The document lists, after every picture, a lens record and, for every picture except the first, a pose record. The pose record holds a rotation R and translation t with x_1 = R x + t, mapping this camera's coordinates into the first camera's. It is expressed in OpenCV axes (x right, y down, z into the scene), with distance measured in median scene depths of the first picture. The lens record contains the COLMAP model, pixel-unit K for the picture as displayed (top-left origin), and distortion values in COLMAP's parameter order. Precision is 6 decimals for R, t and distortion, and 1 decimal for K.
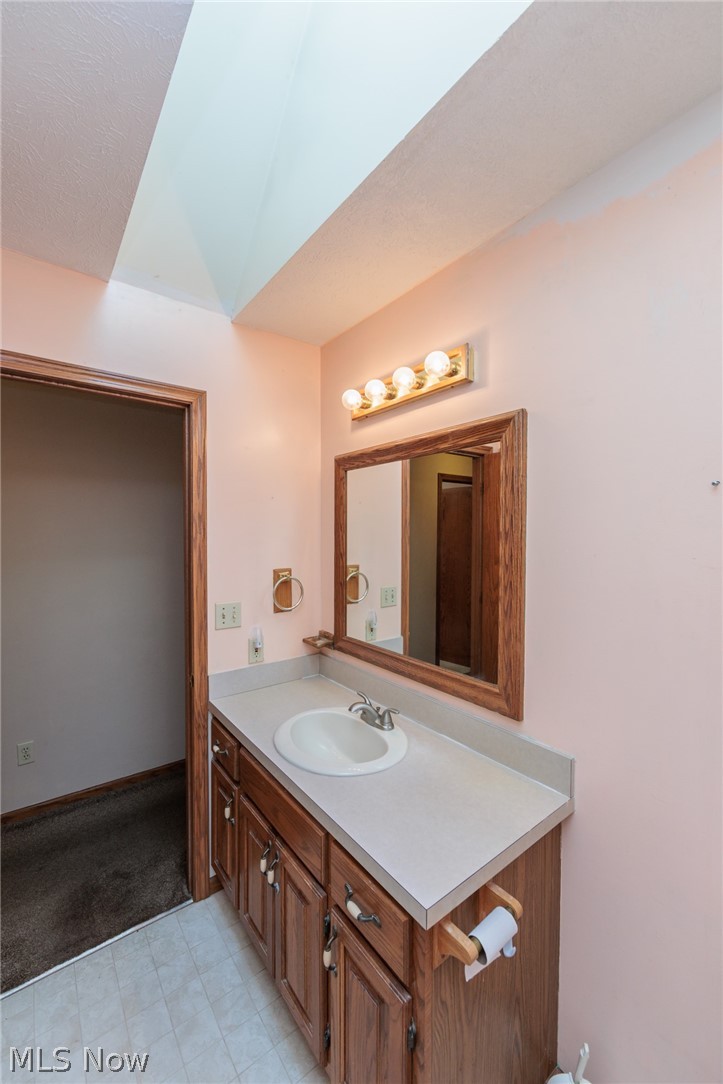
lens RADIAL K [[419.3, 0, 357.0], [0, 419.3, 541.7], [0, 0, 1]] dist [-0.001650, 0.000209]
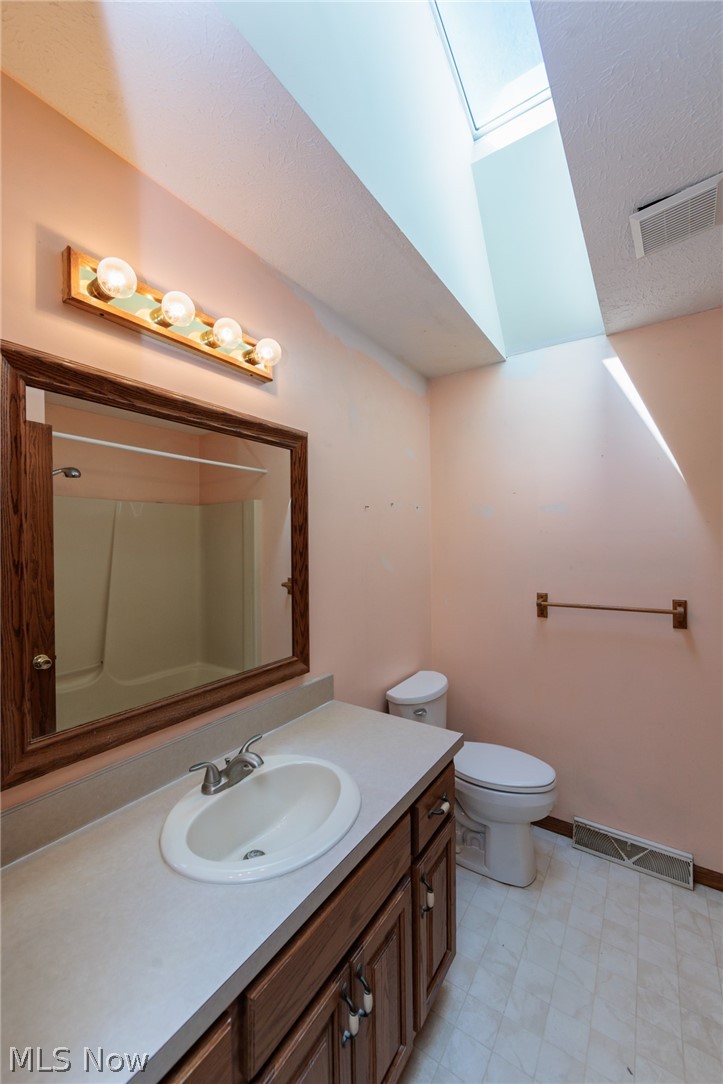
lens RADIAL K [[419.3, 0, 357.0], [0, 419.3, 541.7], [0, 0, 1]] dist [-0.001650, 0.000209]
pose [[-0.296163, -0.018721, 0.954954, -0.733779], [0.008824, 0.999712, 0.022335, -0.005225], [-0.955097, 0.015041, -0.295912, 1.010682]]
